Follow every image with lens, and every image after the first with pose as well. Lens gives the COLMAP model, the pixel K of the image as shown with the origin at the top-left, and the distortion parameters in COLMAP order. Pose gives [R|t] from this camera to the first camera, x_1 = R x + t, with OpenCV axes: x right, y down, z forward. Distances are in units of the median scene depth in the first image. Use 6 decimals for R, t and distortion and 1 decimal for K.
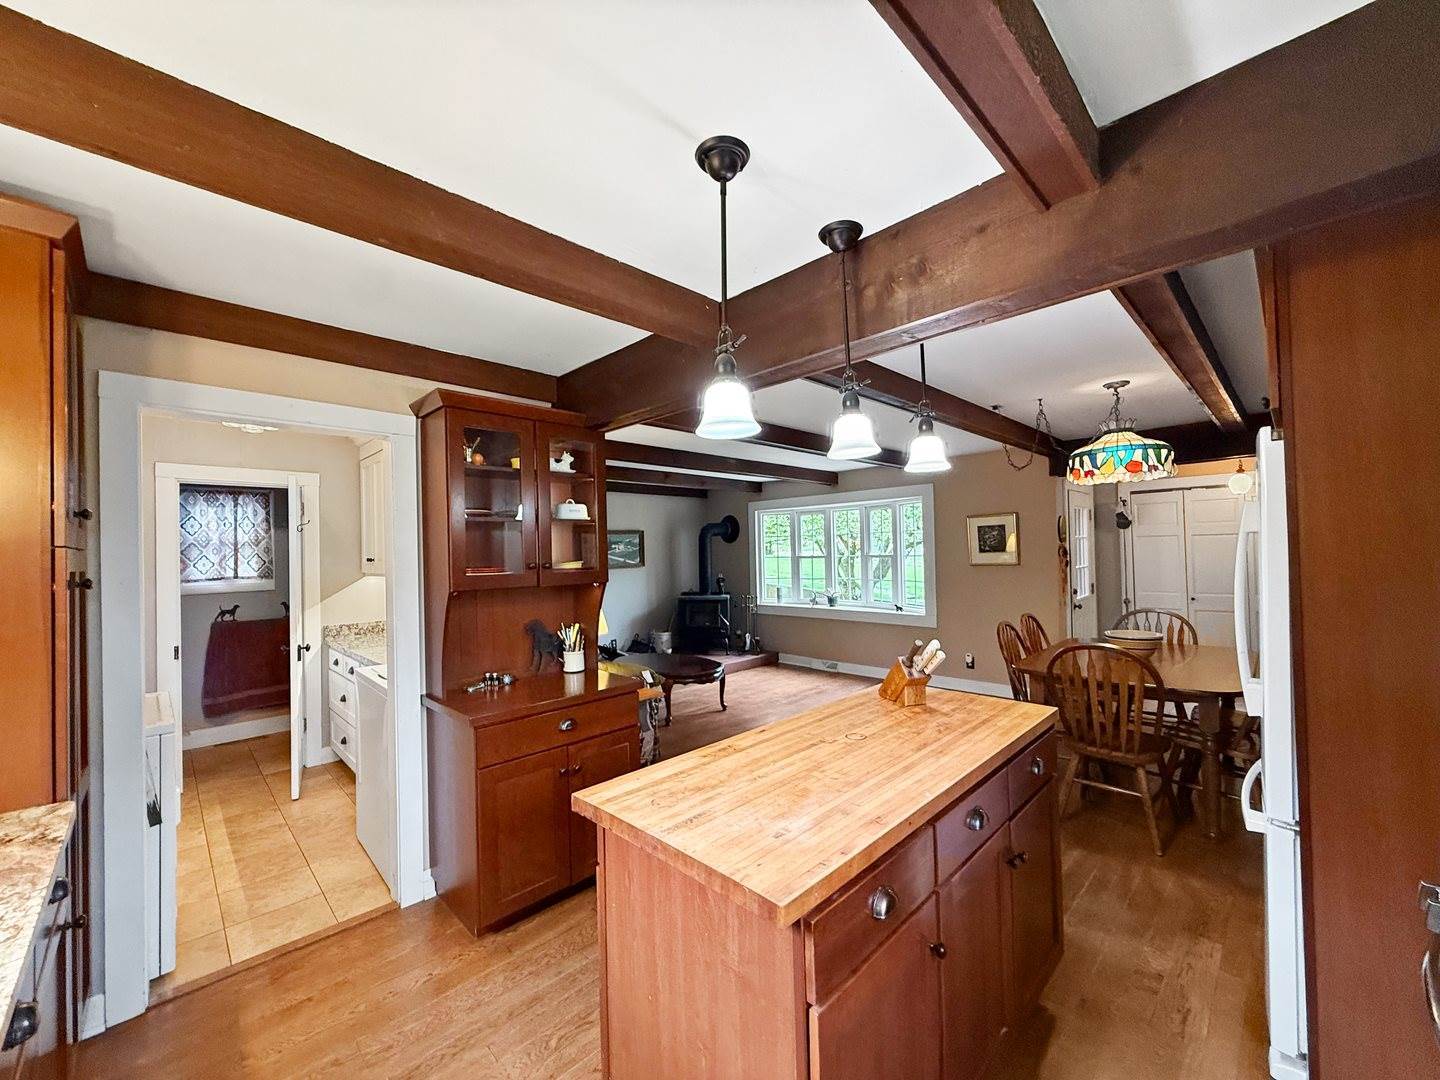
lens RADIAL K [[573.0, 0, 719.3], [0, 573.0, 543.6], [0, 0, 1]] dist [0.000307, 0.000034]
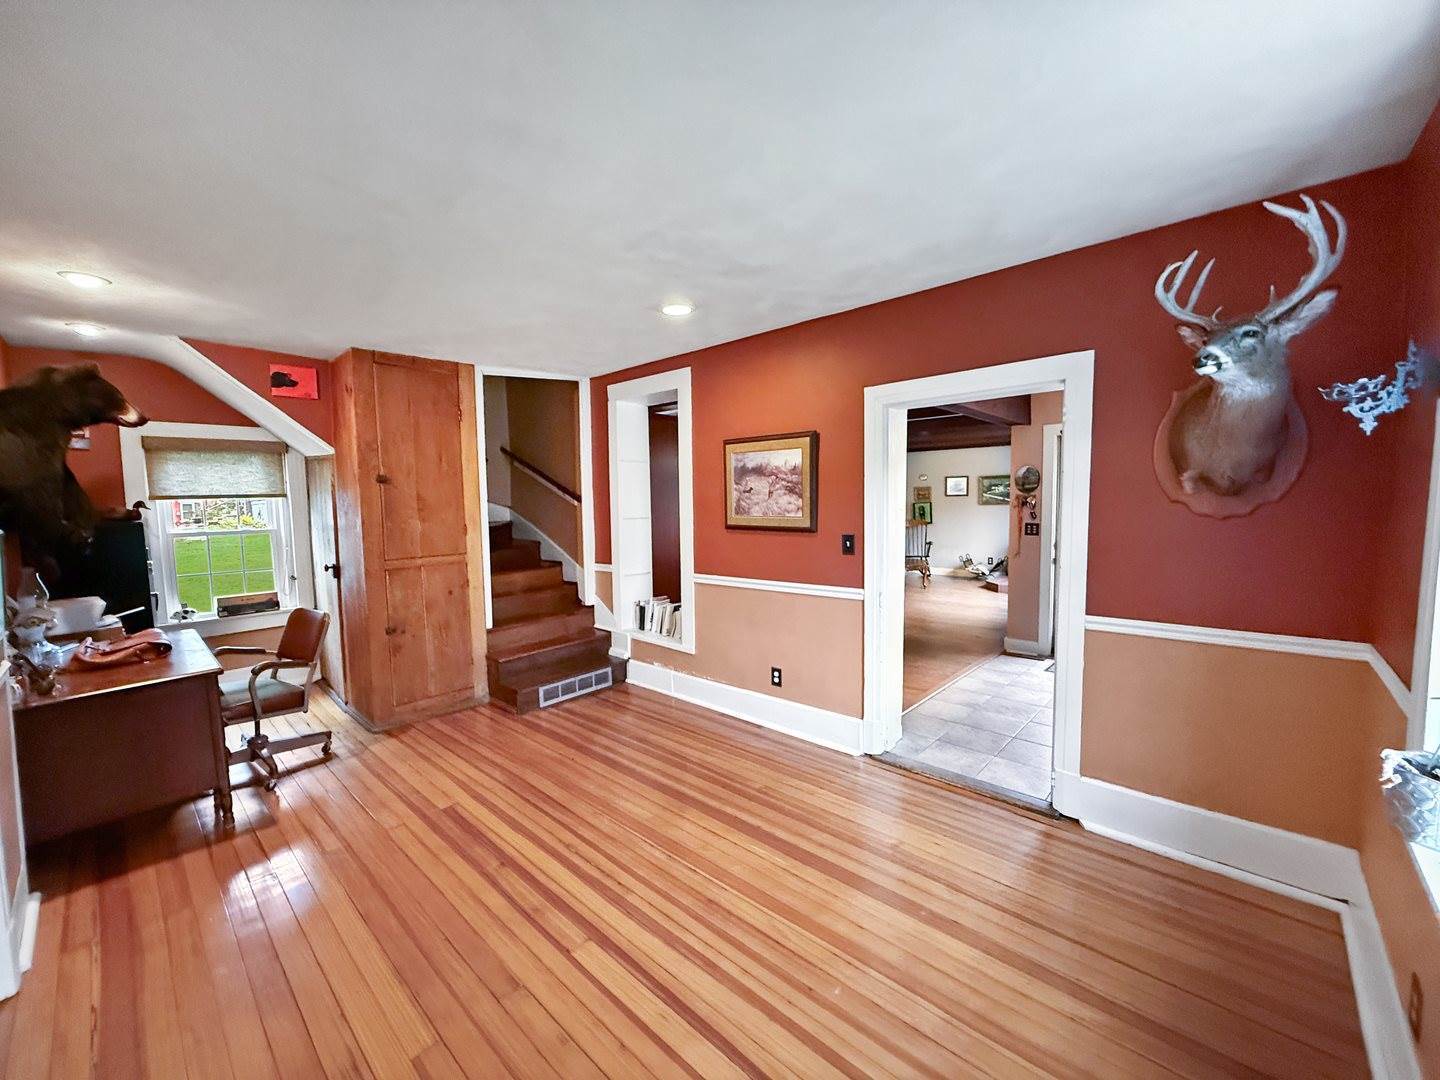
lens RADIAL K [[574.7, 0, 721.3], [0, 574.7, 543.1], [0, 0, 1]] dist [-0.000453, 0.000212]
pose [[0.047692, 0.101744, -0.993667, 2.346262], [0.029212, 0.994231, 0.103203, -0.050323], [0.998435, -0.033949, 0.044444, 0.645947]]
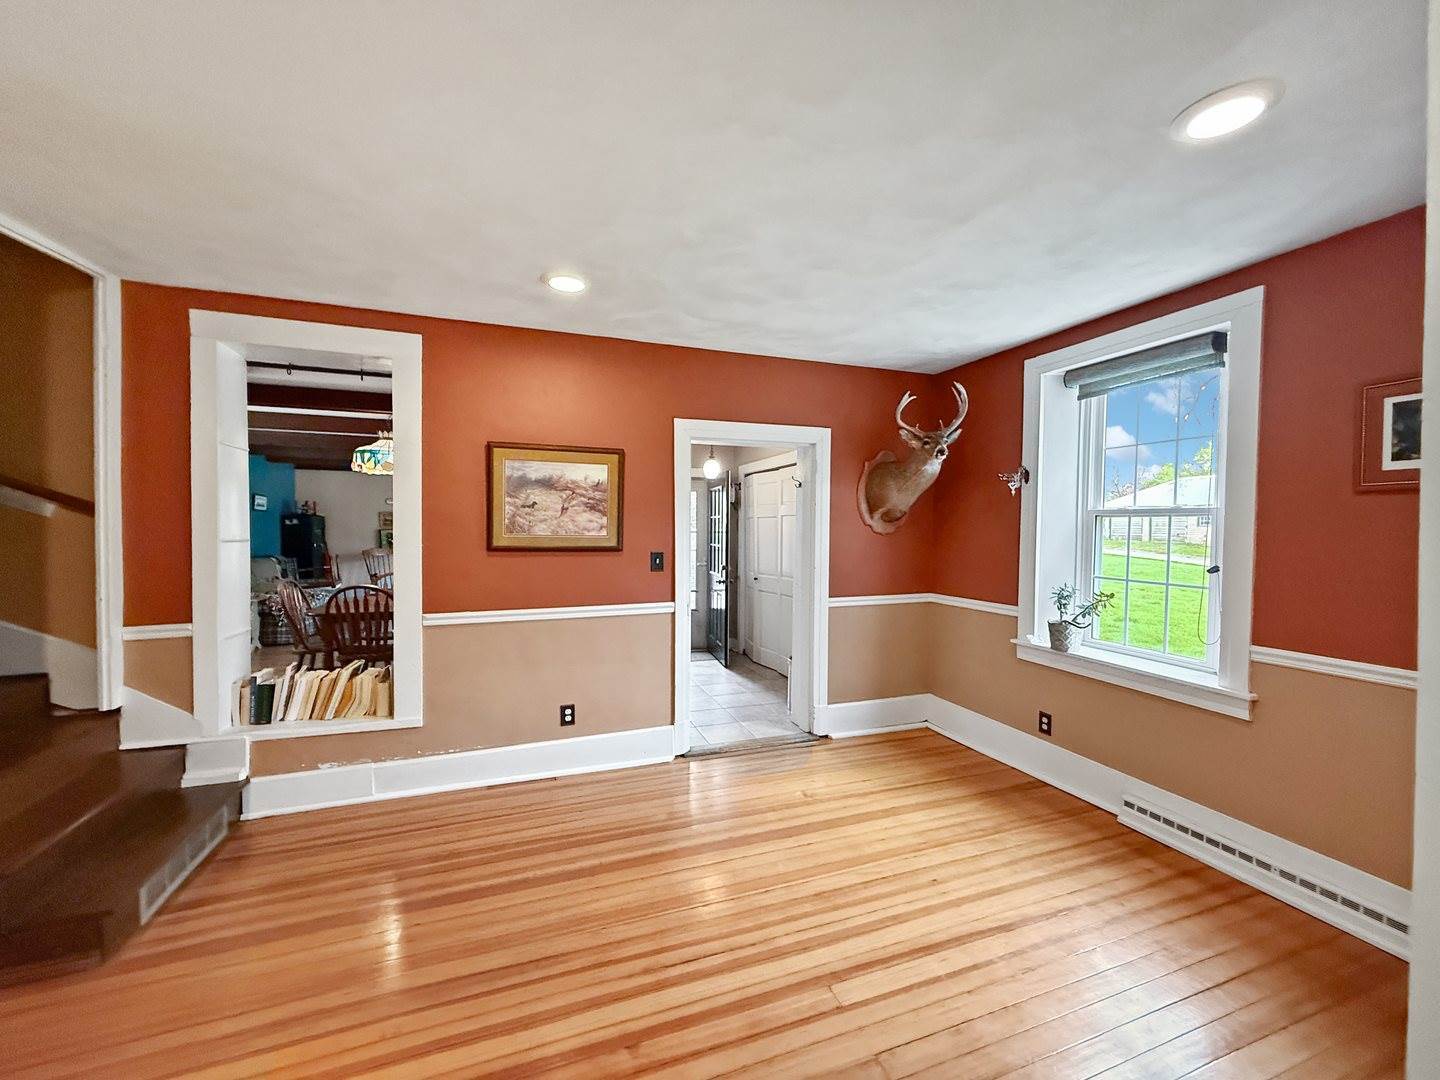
lens RADIAL K [[574.7, 0, 721.3], [0, 574.7, 543.1], [0, 0, 1]] dist [-0.000453, 0.000212]
pose [[0.905719, 0.043810, -0.421608, 1.936168], [-0.024854, 0.998422, 0.050356, -0.029167], [0.423148, -0.035130, 0.905379, 0.042915]]
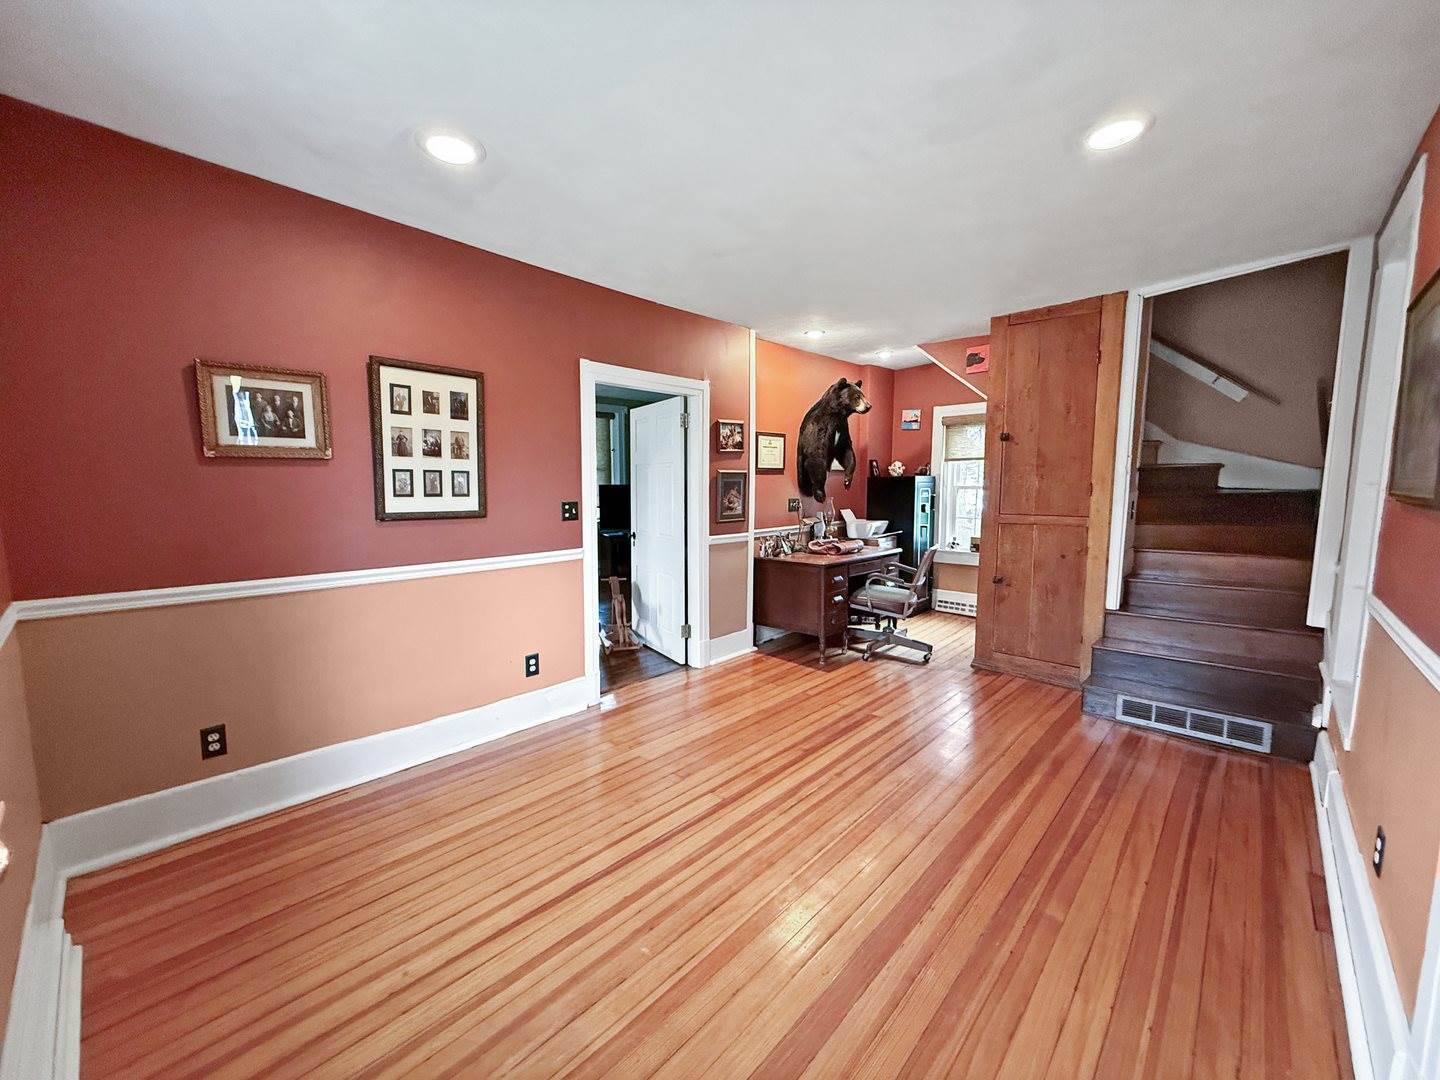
lens RADIAL K [[573.0, 0, 719.3], [0, 573.0, 543.6], [0, 0, 1]] dist [0.000307, 0.000034]
pose [[-0.998902, 0.030729, -0.035368, 1.845249], [0.027283, 0.995188, 0.094104, 0.011440], [0.038089, 0.093036, -0.994934, 1.194611]]
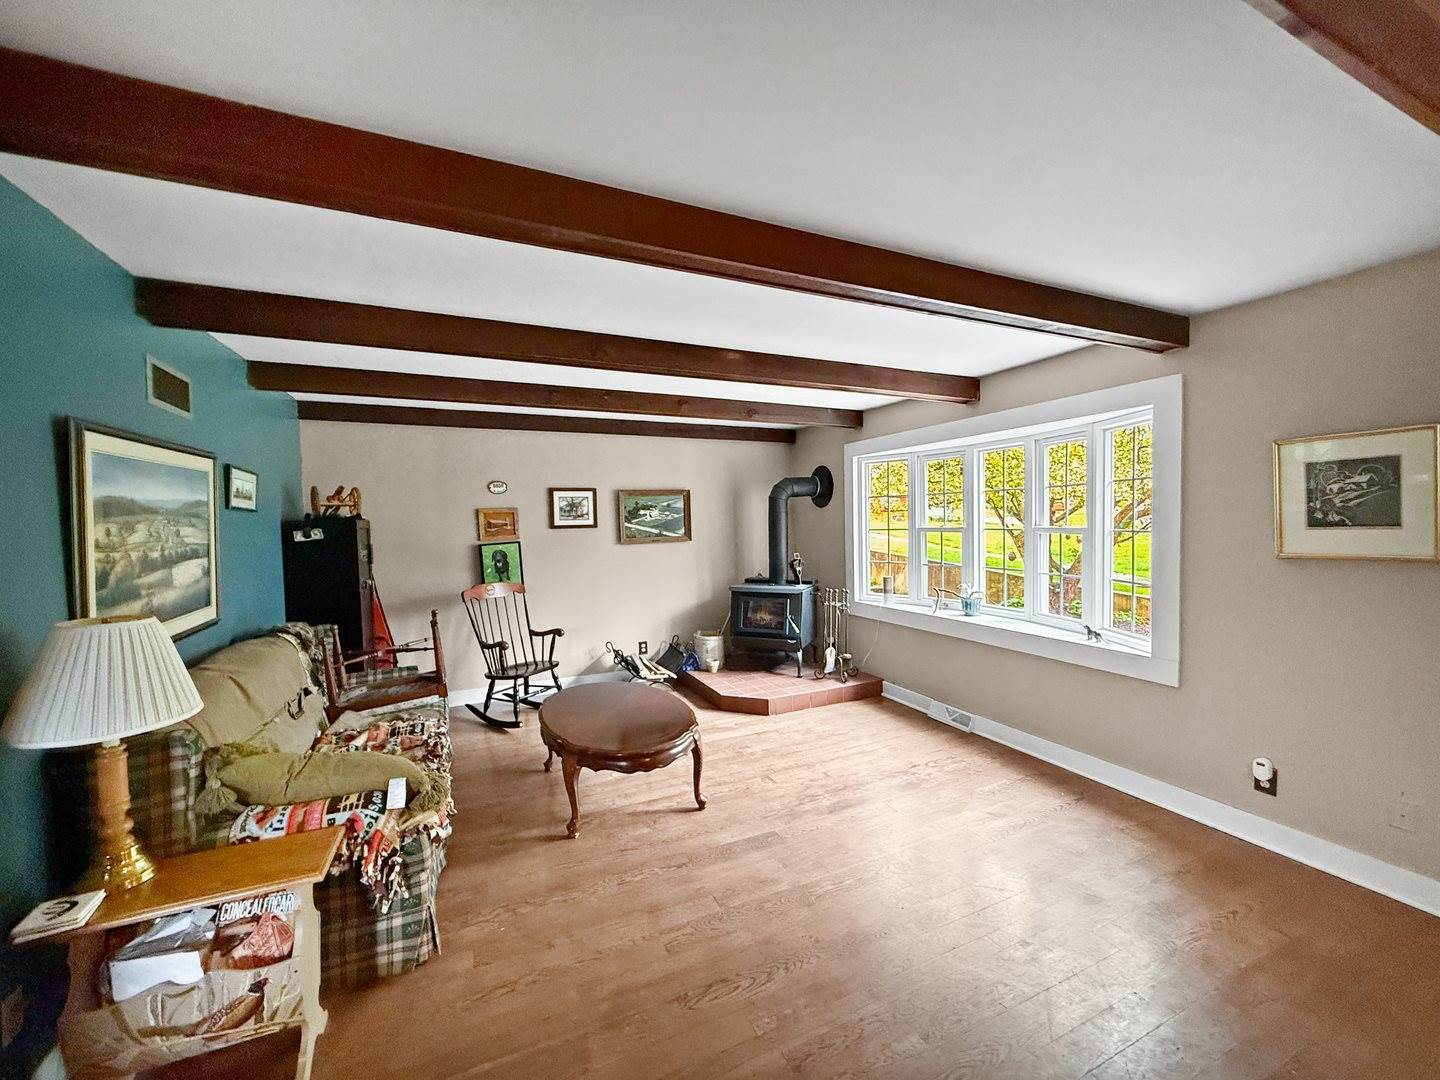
lens RADIAL K [[574.7, 0, 721.3], [0, 574.7, 543.1], [0, 0, 1]] dist [-0.000453, 0.000212]
pose [[0.940969, 0.017581, -0.338035, 0.315727], [0.002429, 0.998274, 0.058681, 0.002331], [0.338483, -0.056038, 0.939303, 0.751370]]
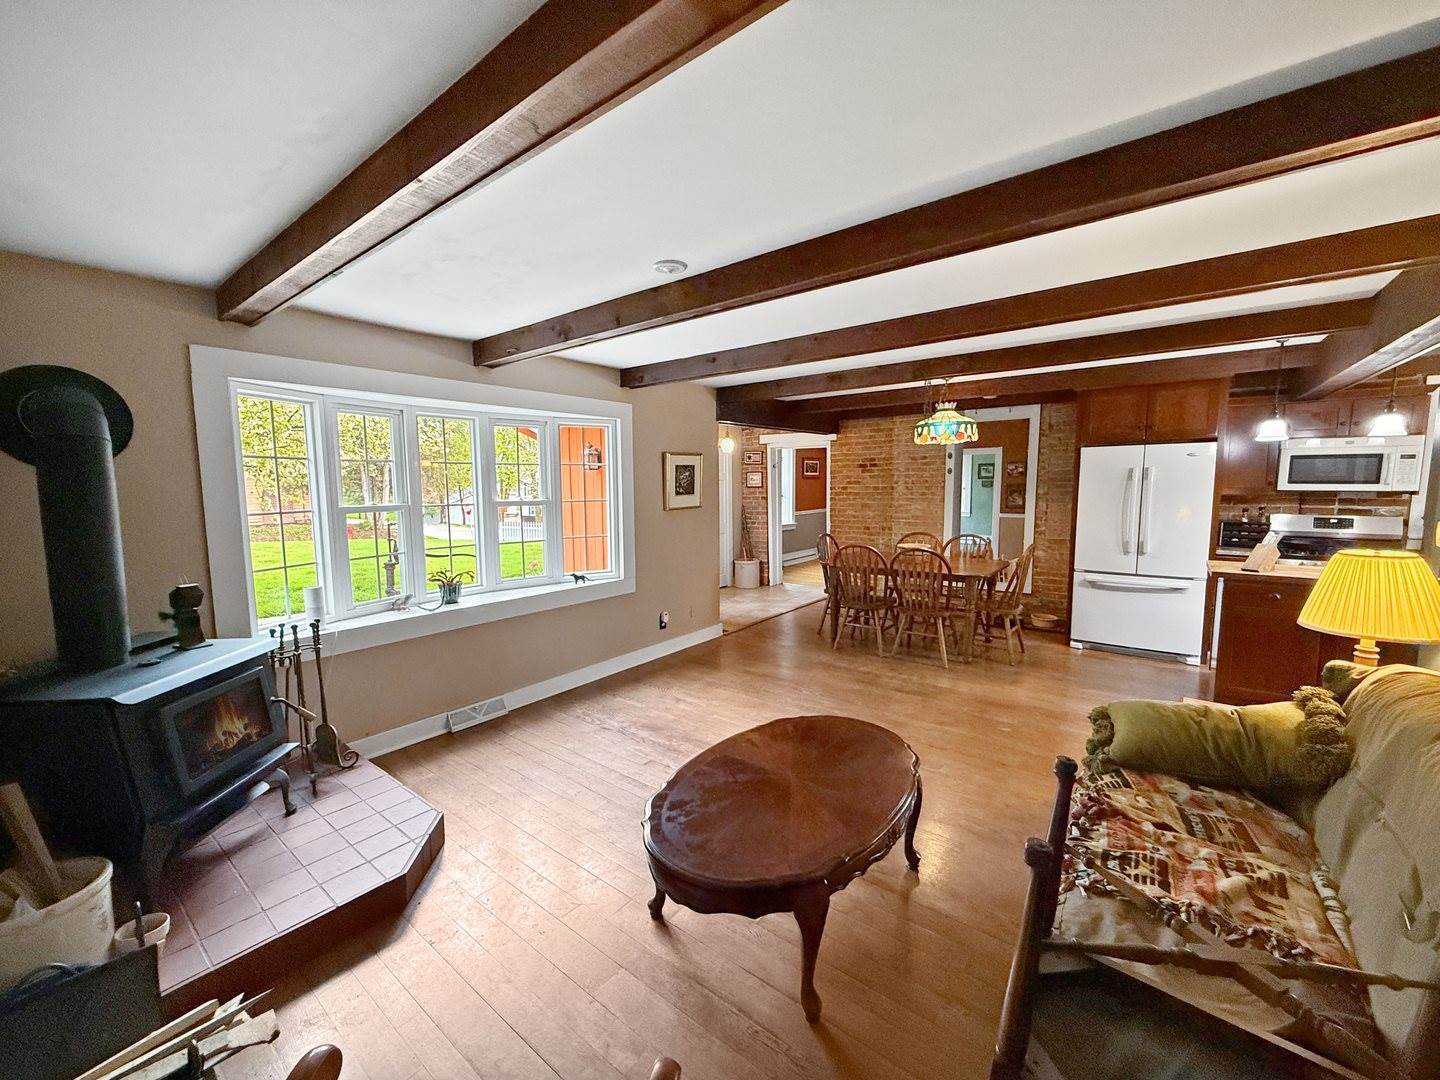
lens RADIAL K [[575.5, 0, 720.9], [0, 575.5, 541.7], [0, 0, 1]] dist [-0.000409, -0.000239]
pose [[-0.129952, -0.077527, 0.988485, -0.698972], [-0.000058, 0.996939, 0.078182, 0.028152], [-0.991520, 0.010103, -0.129559, 1.675072]]
